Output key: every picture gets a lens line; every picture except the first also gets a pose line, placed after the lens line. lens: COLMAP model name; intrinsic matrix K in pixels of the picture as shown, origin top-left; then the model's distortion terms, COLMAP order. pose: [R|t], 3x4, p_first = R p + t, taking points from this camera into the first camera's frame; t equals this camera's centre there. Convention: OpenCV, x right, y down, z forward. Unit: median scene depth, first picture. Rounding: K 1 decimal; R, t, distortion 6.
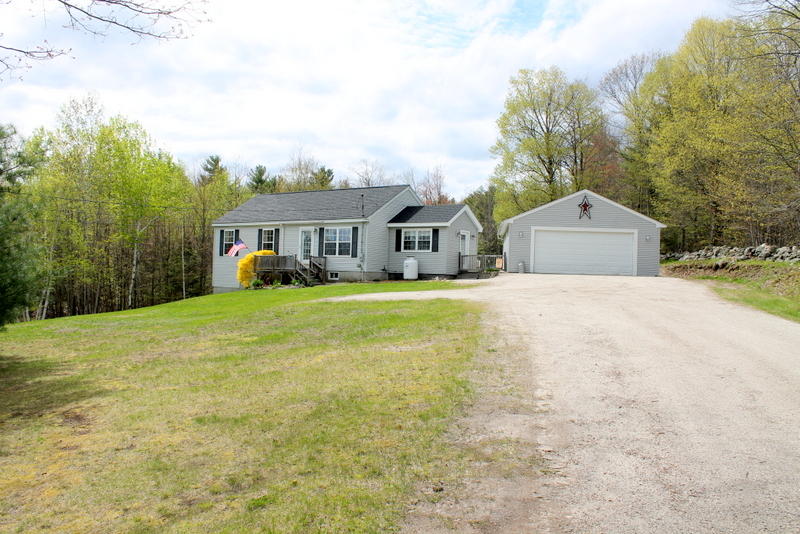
lens RADIAL K [[857.6, 0, 400.0], [0, 857.6, 267.0], [0, 0, 1]] dist [-0.003926, -0.001191]
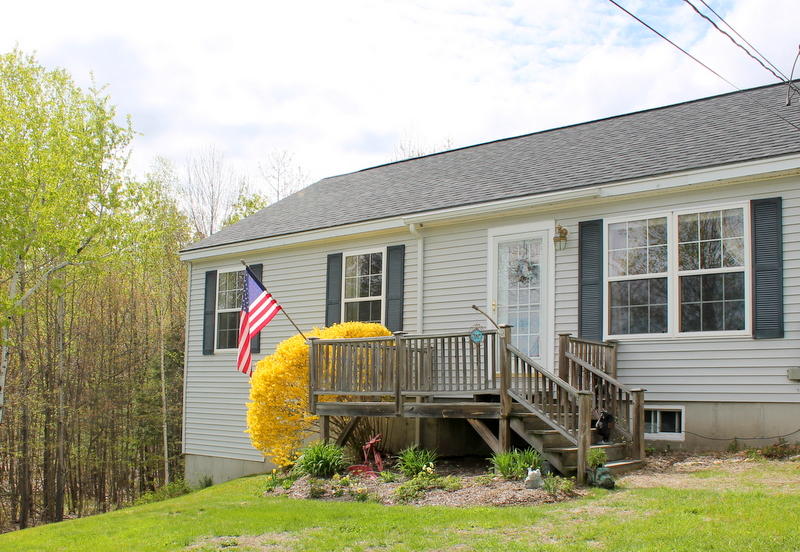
lens RADIAL K [[1040.3, 0, 400.0], [0, 1040.3, 276.0], [0, 0, 1]] dist [-0.018171, -0.028074]
pose [[0.995471, -0.020561, -0.092815, -0.116121], [0.010196, 0.993791, -0.110799, 0.001116], [0.094517, 0.109351, 0.989499, 0.701931]]
